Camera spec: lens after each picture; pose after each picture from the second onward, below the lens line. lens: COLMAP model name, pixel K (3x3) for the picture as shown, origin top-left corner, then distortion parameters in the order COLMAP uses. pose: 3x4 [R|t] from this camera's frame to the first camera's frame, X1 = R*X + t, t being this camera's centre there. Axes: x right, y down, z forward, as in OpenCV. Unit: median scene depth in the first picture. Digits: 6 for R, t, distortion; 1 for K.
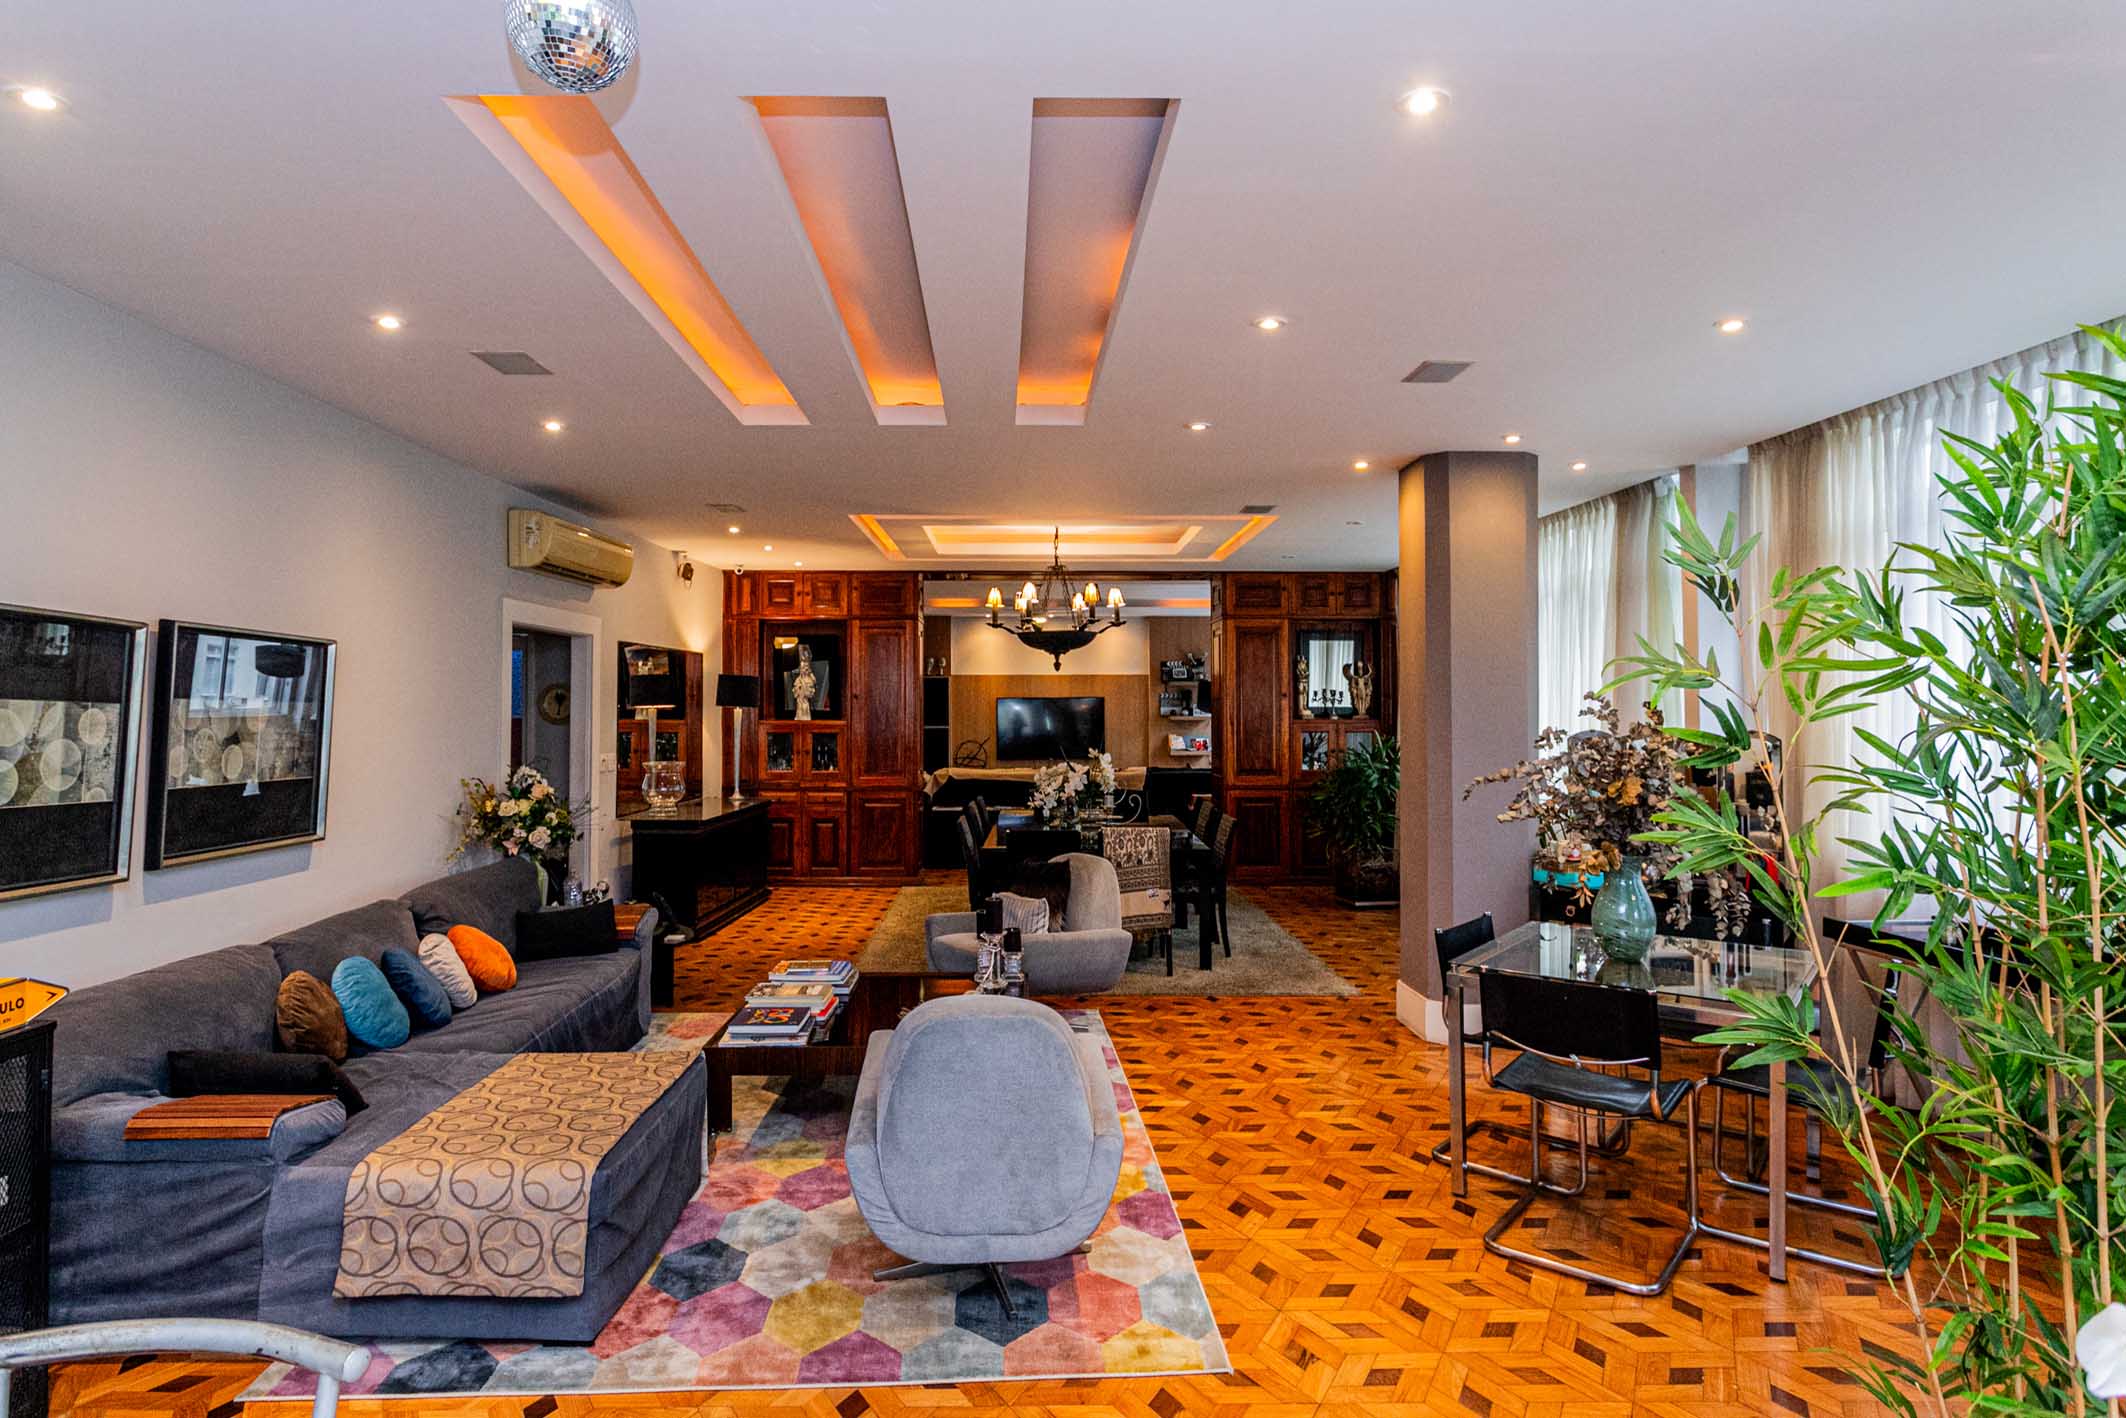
lens RADIAL K [[1175.8, 0, 1020.4], [0, 1175.8, 683.7], [0, 0, 1]] dist [-0.002039, 0.000324]
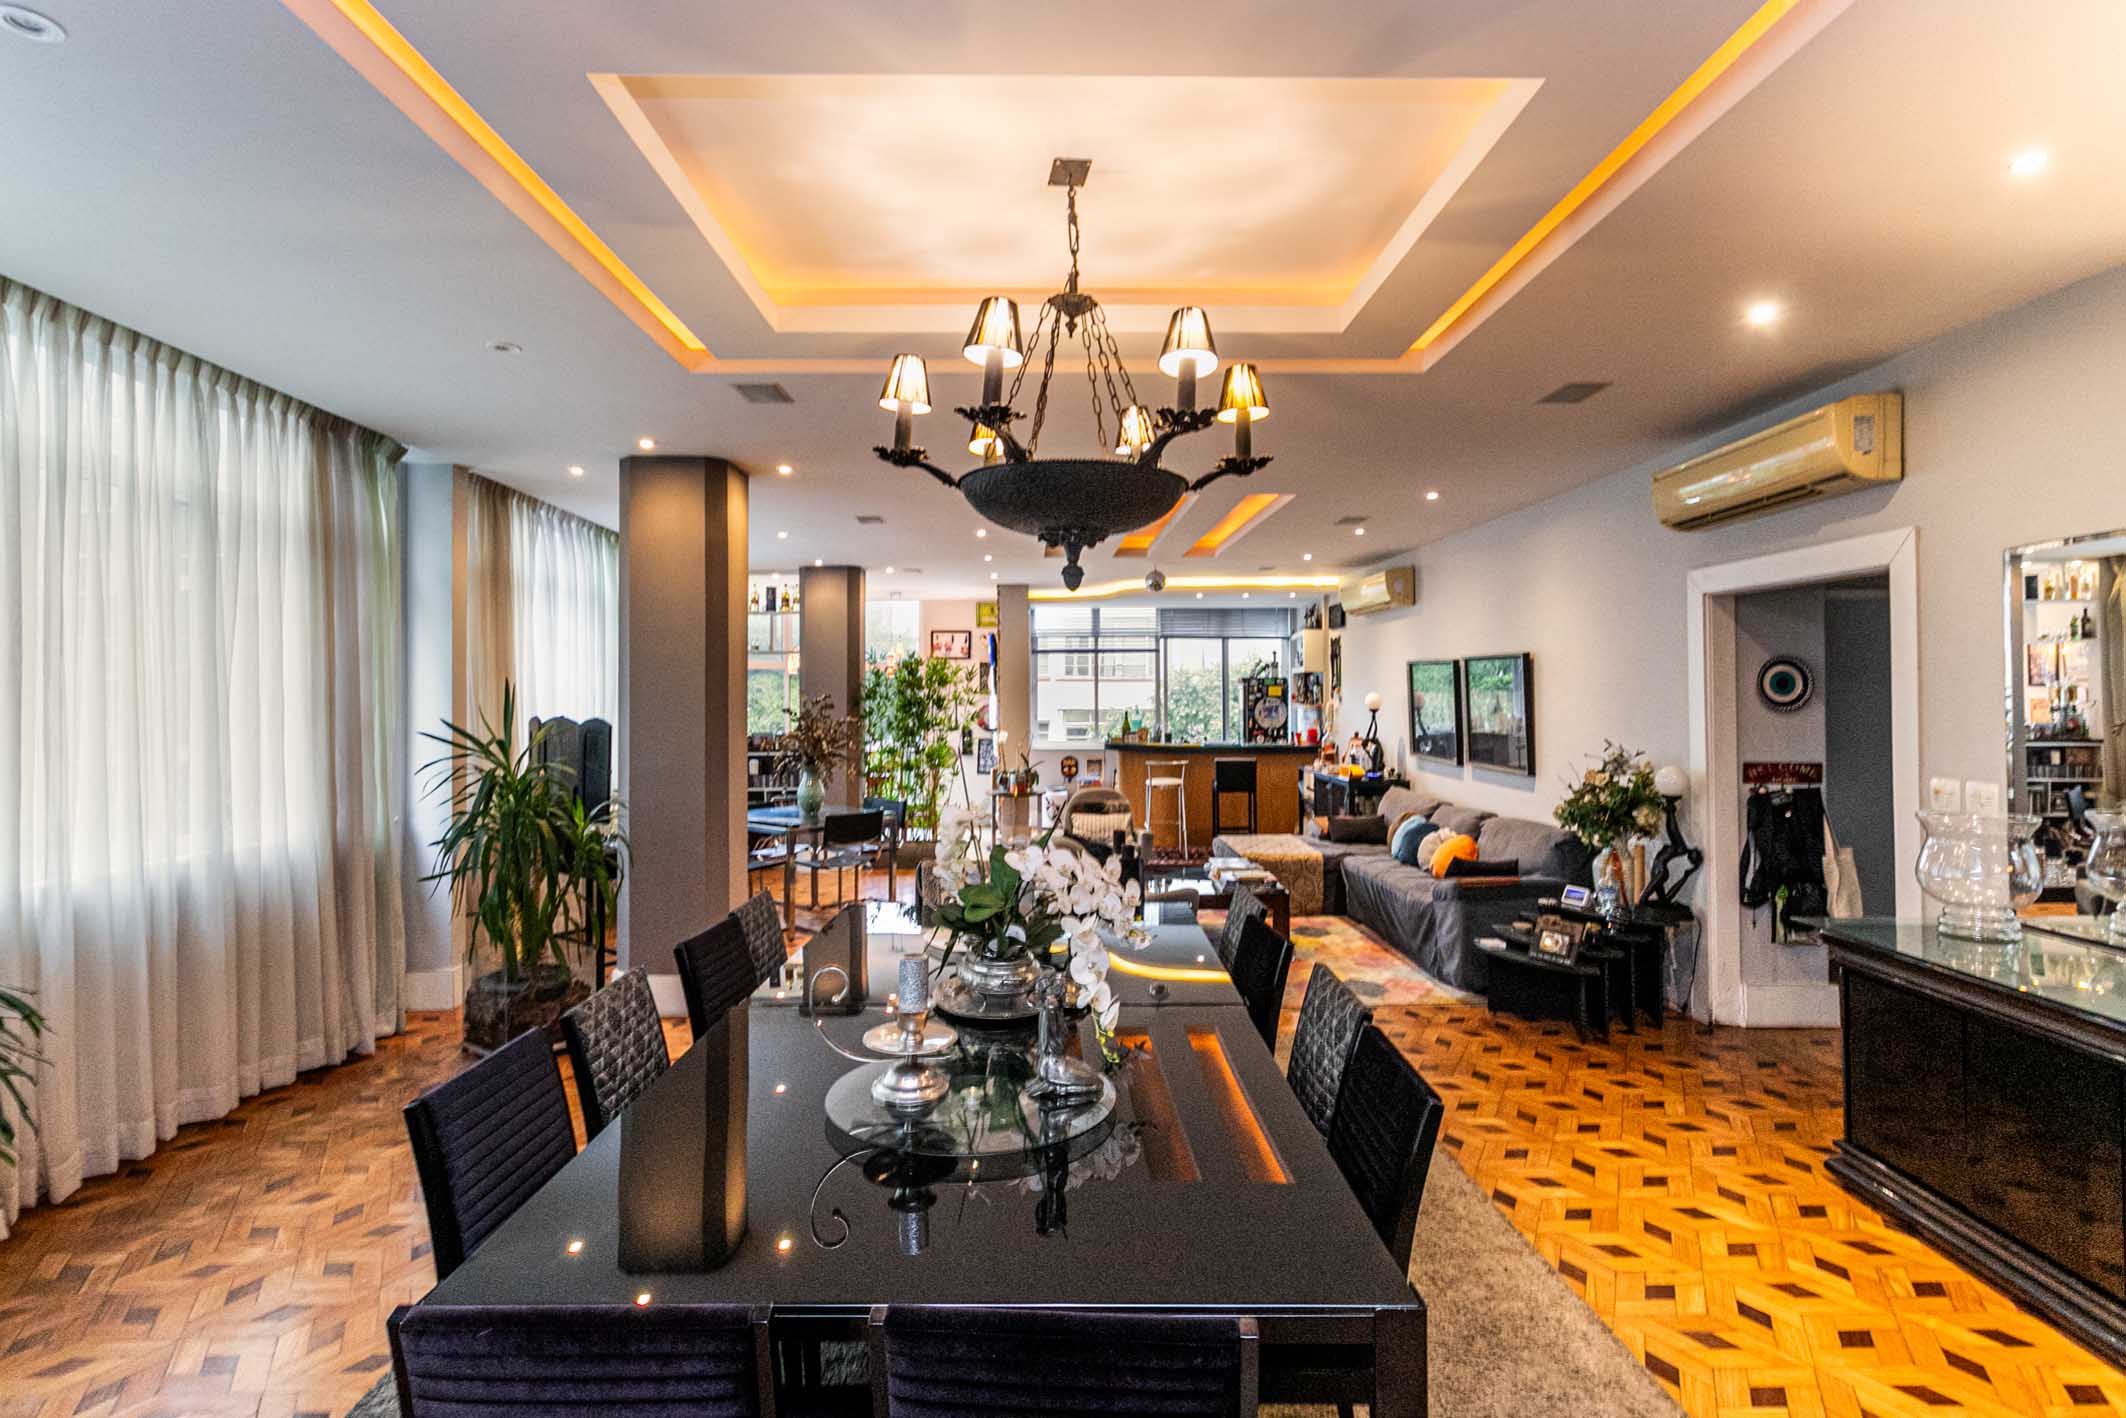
lens RADIAL K [[1033.3, 0, 1067.2], [0, 1033.3, 706.2], [0, 0, 1]] dist [0.001623, 0.000655]
pose [[-0.999768, 0.006244, -0.020624, 0.034536], [0.006503, 0.999900, -0.012522, 0.022939], [0.020544, -0.012653, -0.999709, 1.090337]]
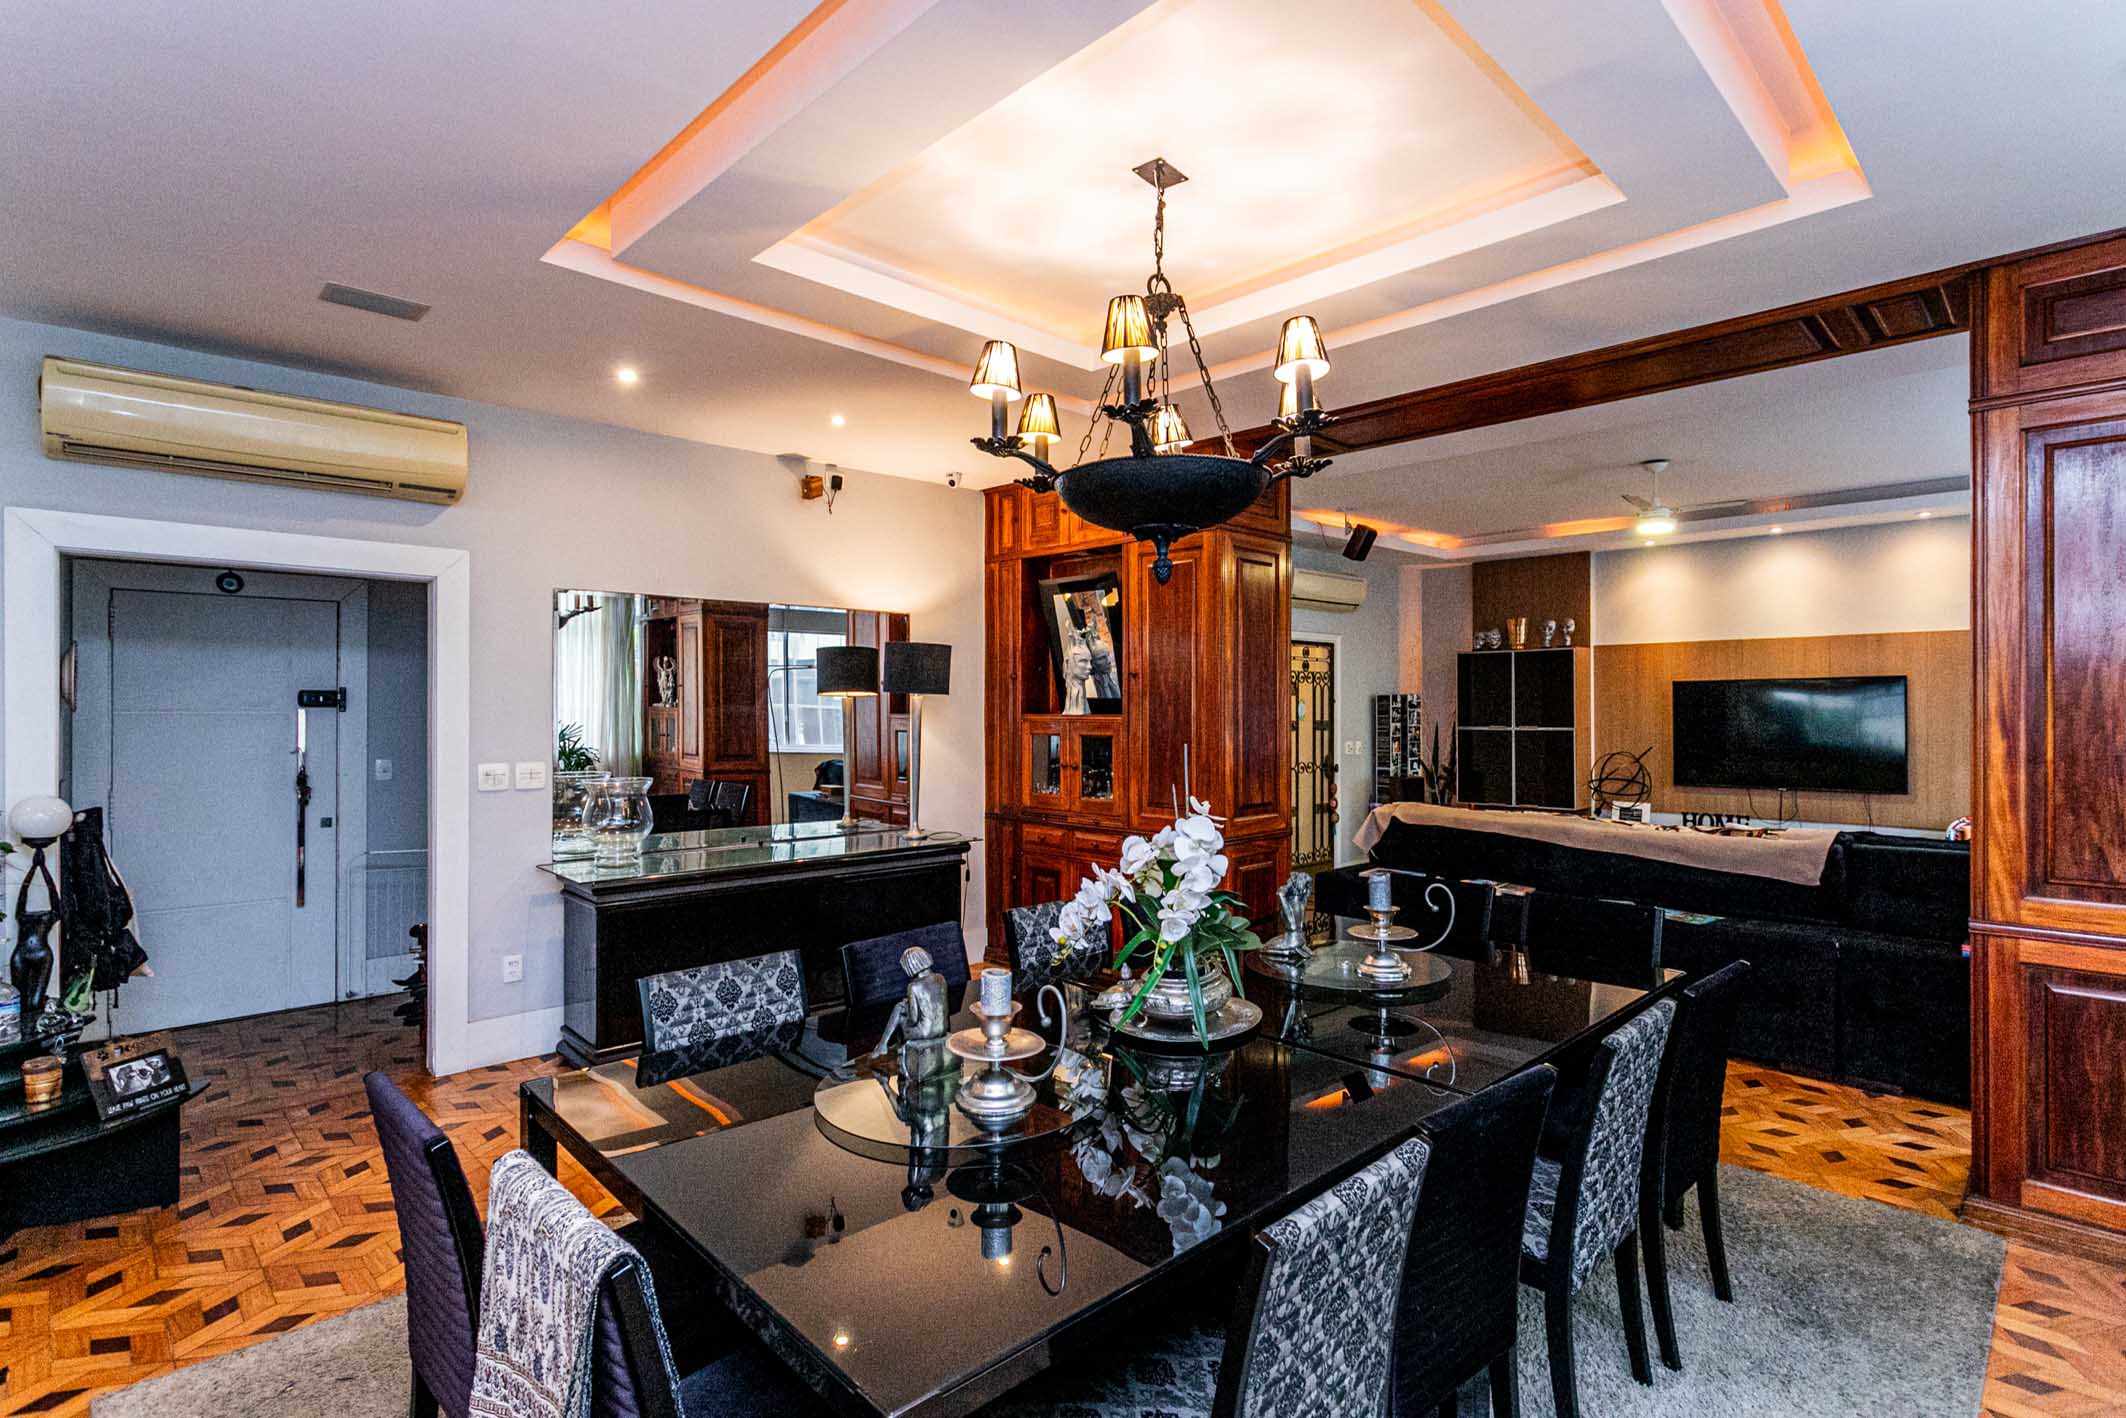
lens RADIAL K [[1033.3, 0, 1067.2], [0, 1033.3, 706.2], [0, 0, 1]] dist [0.001623, 0.000655]
pose [[0.701710, -0.001224, -0.712462, 0.201730], [0.015593, 0.999785, 0.013640, 0.019189], [0.712292, -0.020680, 0.701578, 0.619141]]
